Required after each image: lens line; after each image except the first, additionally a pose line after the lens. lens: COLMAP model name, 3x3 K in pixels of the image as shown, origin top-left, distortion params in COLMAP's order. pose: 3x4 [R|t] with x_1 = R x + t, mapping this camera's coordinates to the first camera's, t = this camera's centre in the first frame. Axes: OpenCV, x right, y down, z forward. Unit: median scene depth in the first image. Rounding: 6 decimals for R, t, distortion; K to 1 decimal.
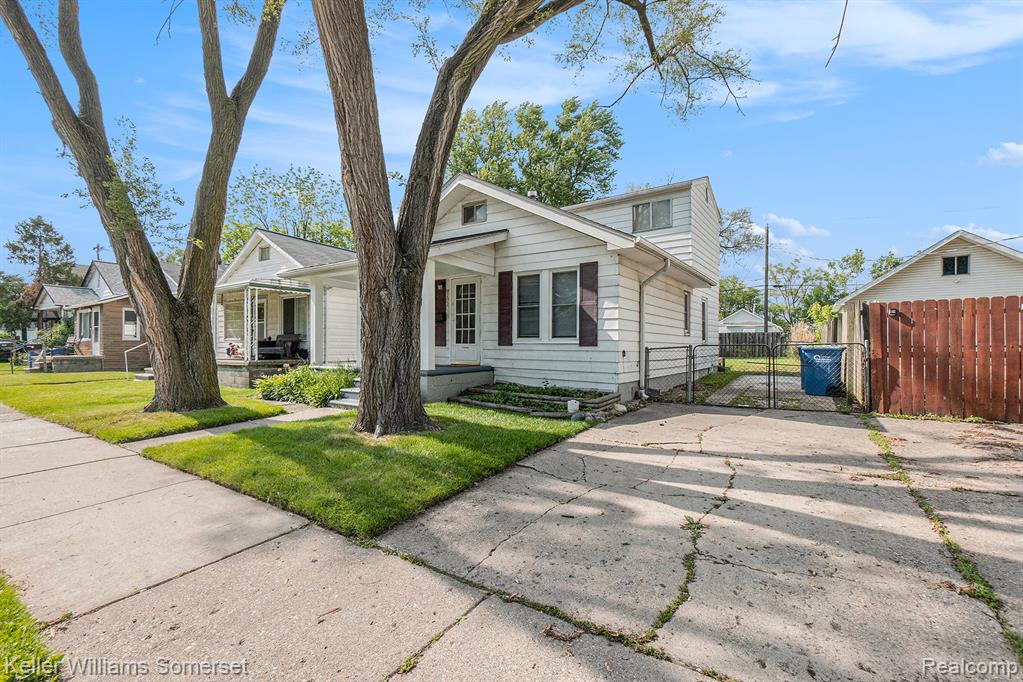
lens RADIAL K [[474.1, 0, 513.3], [0, 474.1, 344.7], [0, 0, 1]] dist [-0.001158, 0.000412]
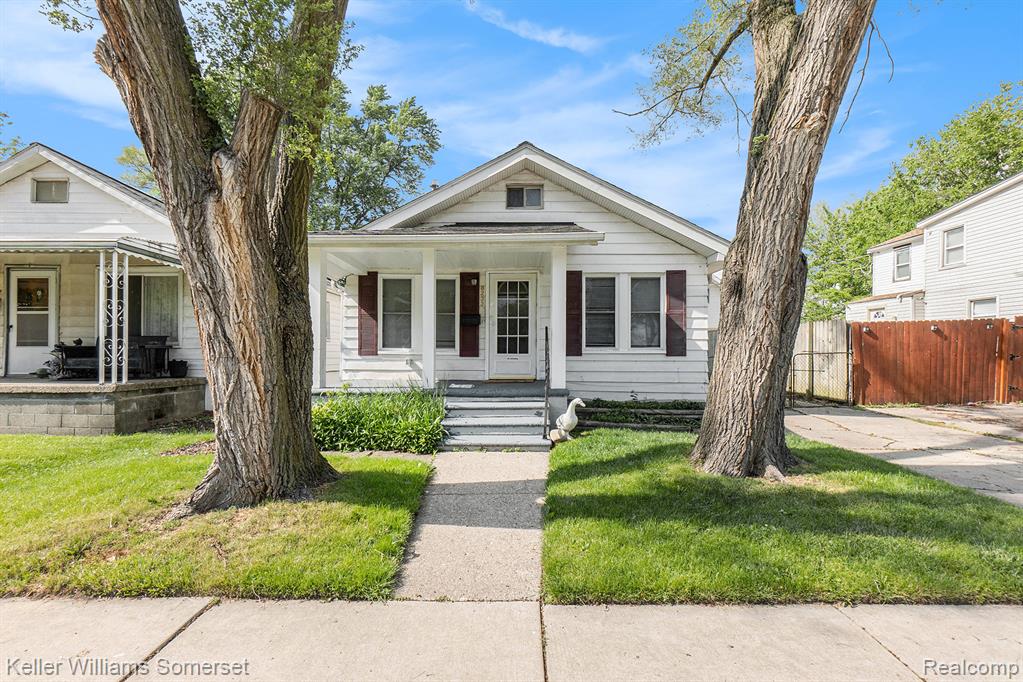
lens RADIAL K [[474.1, 0, 516.1], [0, 474.1, 337.9], [0, 0, 1]] dist [-0.001158, 0.000412]
pose [[0.813343, 0.016421, 0.581552, -0.622480], [0.002341, 0.999501, -0.031496, -0.003988], [-0.581780, 0.026979, 0.812899, 0.367319]]
